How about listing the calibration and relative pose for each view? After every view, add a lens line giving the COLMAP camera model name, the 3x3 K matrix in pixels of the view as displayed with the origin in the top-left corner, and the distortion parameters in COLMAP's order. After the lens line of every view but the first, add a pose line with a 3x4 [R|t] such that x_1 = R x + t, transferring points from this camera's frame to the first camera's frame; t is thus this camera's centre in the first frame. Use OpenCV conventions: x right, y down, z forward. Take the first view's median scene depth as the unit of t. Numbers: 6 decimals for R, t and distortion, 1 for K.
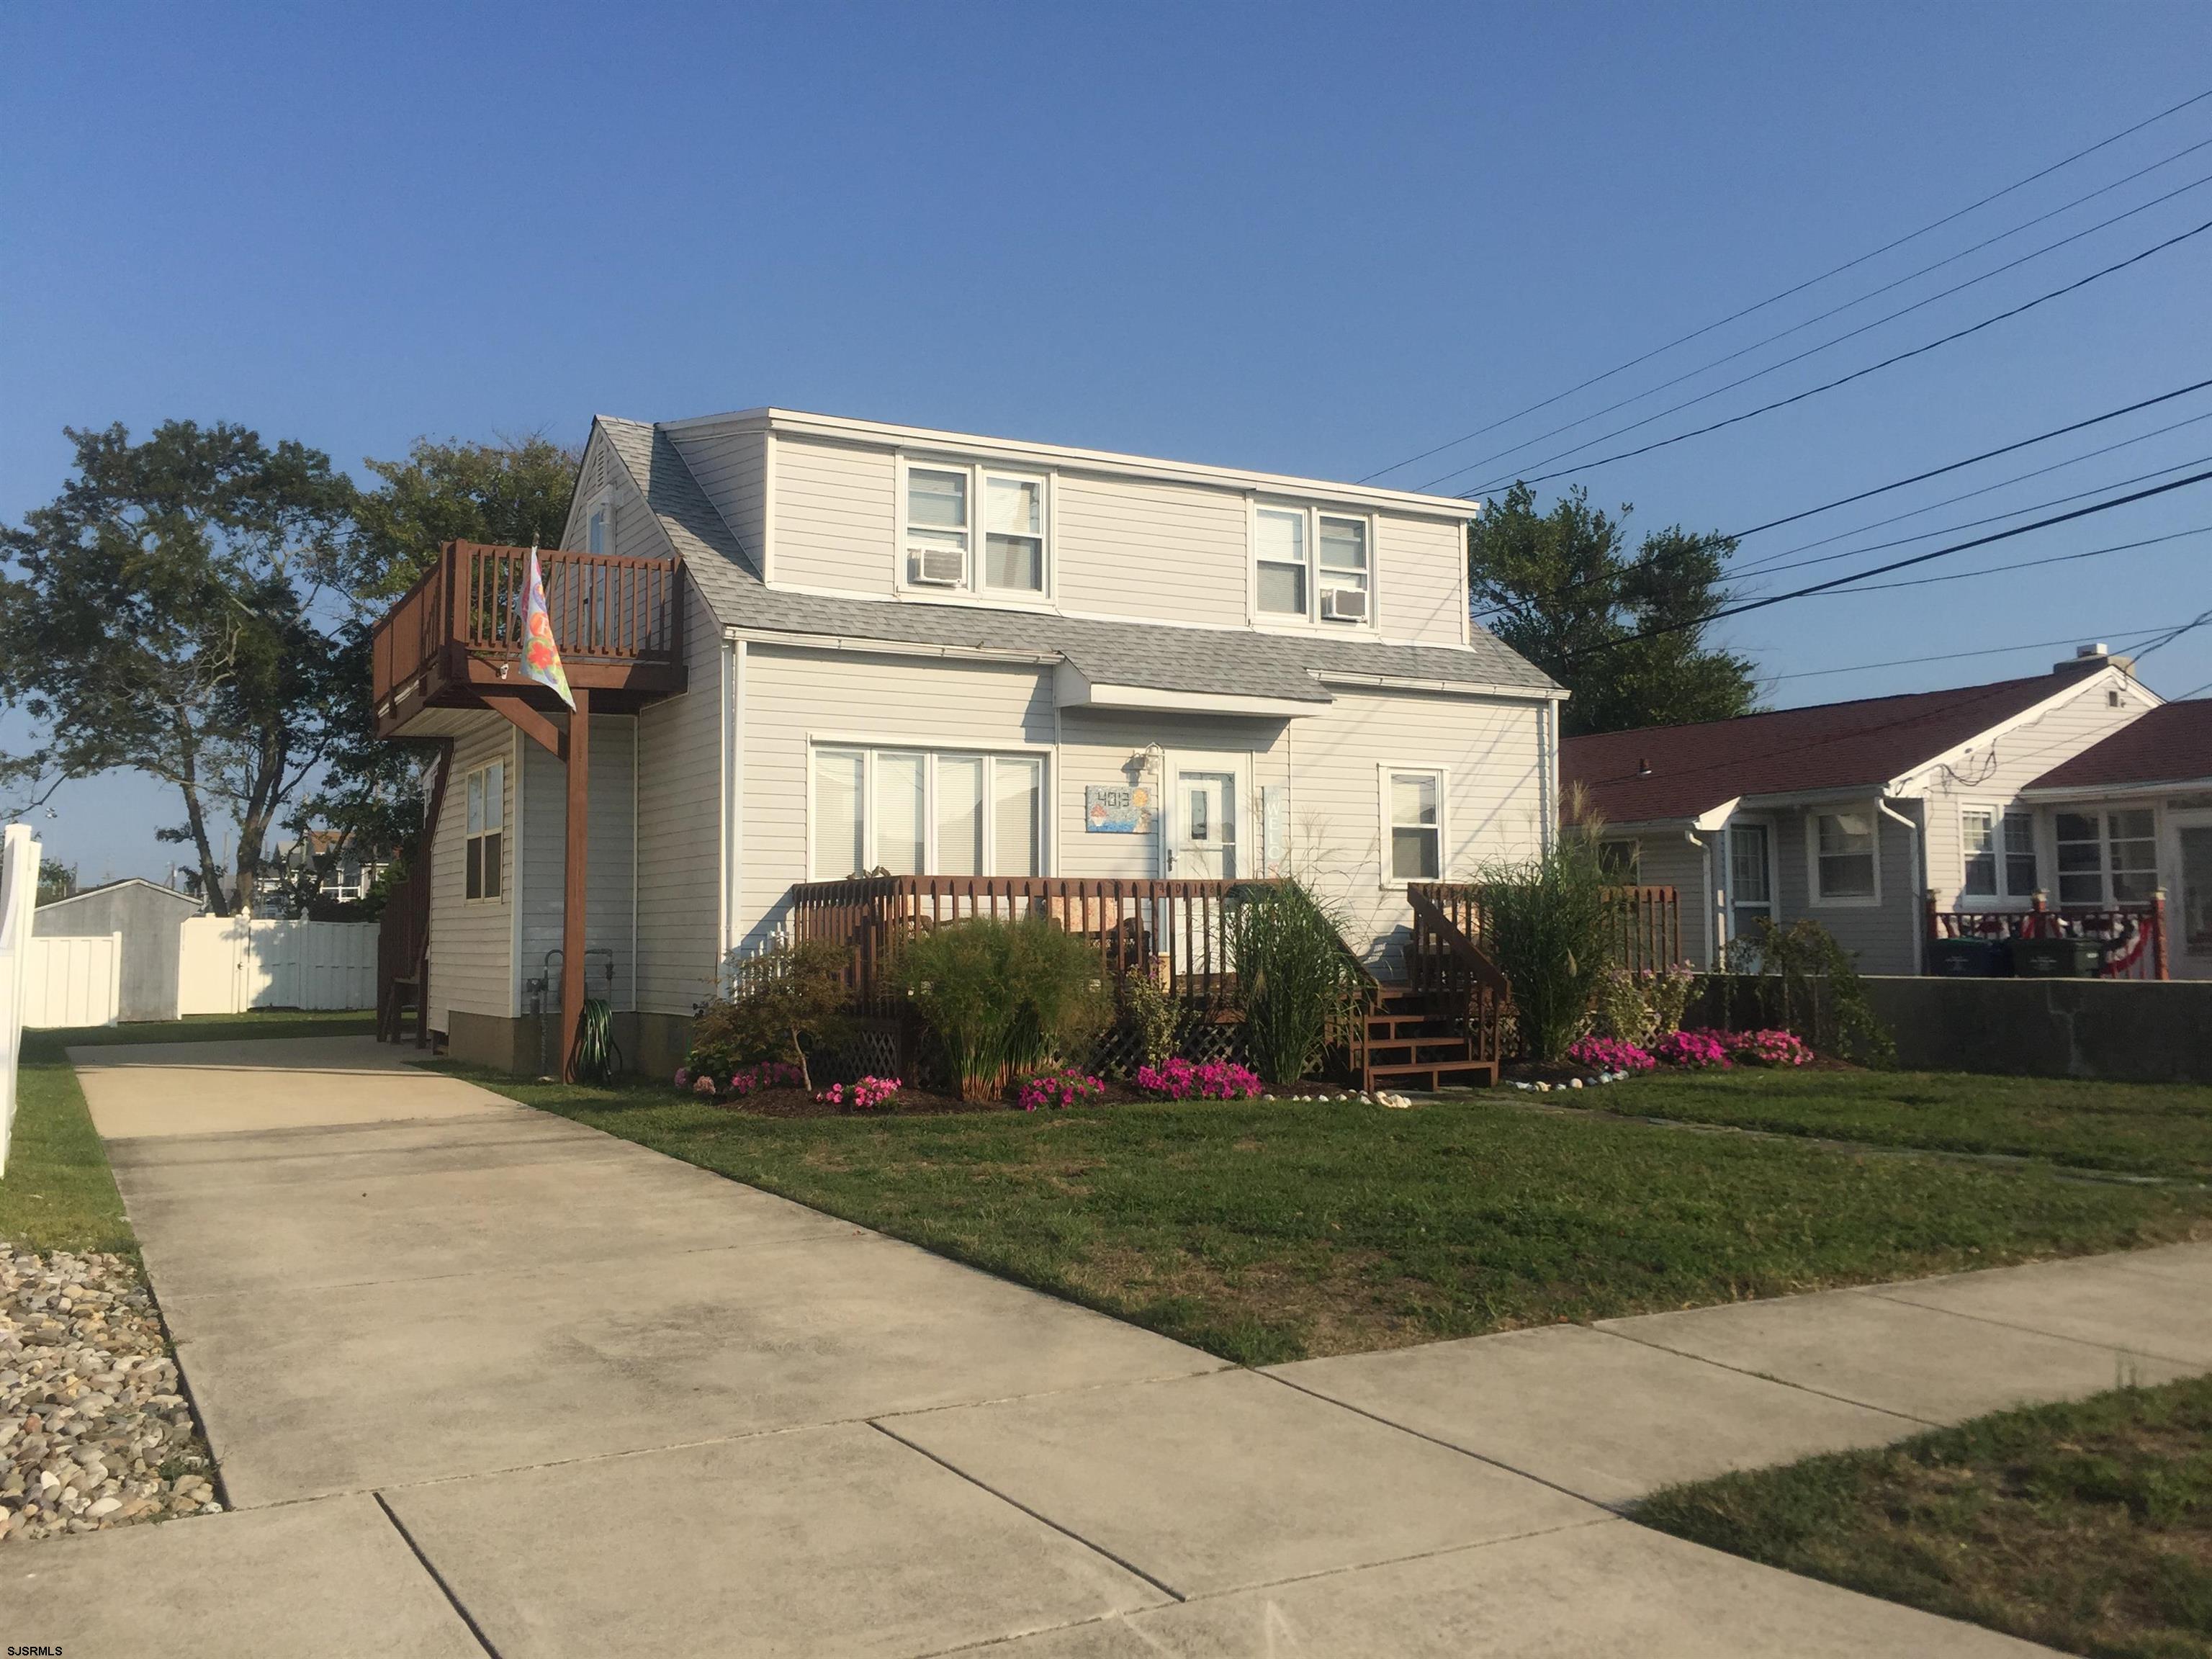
lens RADIAL K [[1919.3, 0, 1098.5], [0, 1919.3, 817.9], [0, 0, 1]] dist [0.053099, -0.066873]
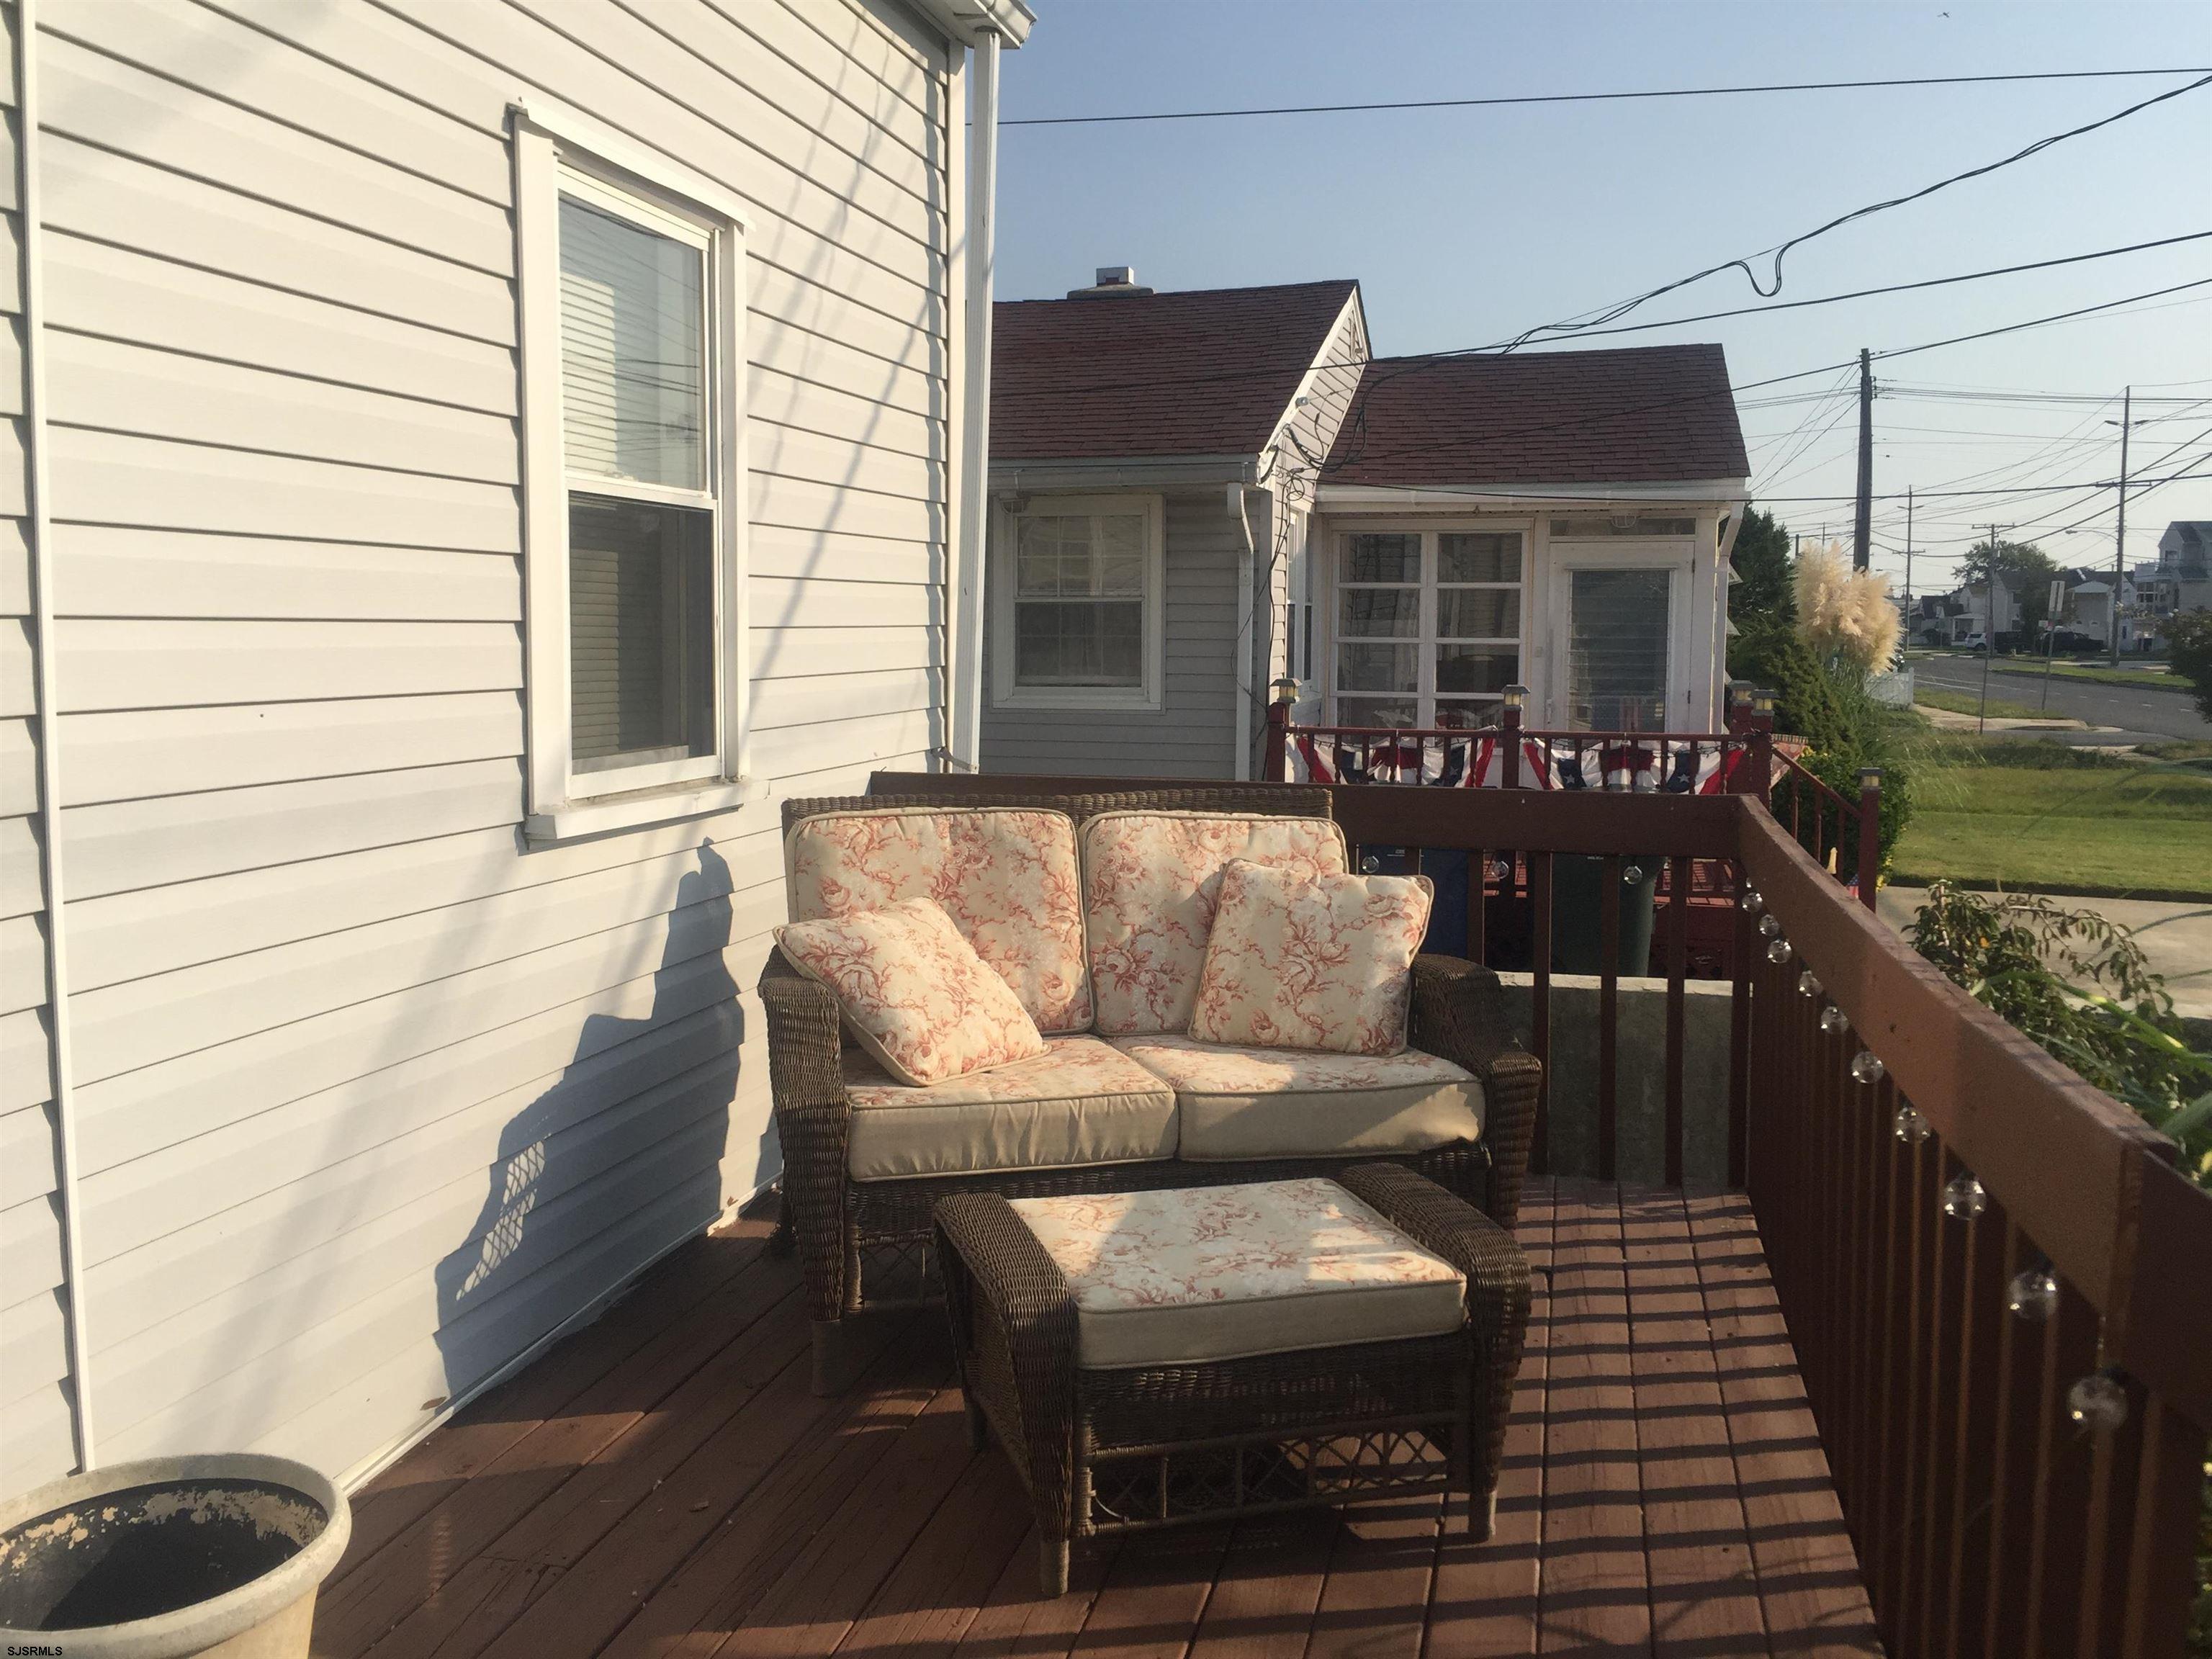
lens RADIAL K [[1919.3, 0, 1109.3], [0, 1919.3, 819.3], [0, 0, 1]] dist [0.053099, -0.066873]
pose [[0.705840, -0.063782, 0.705494, 0.059655], [-0.050679, 0.988839, 0.140102, 0.006912], [-0.706557, -0.134643, 0.694729, 0.849074]]
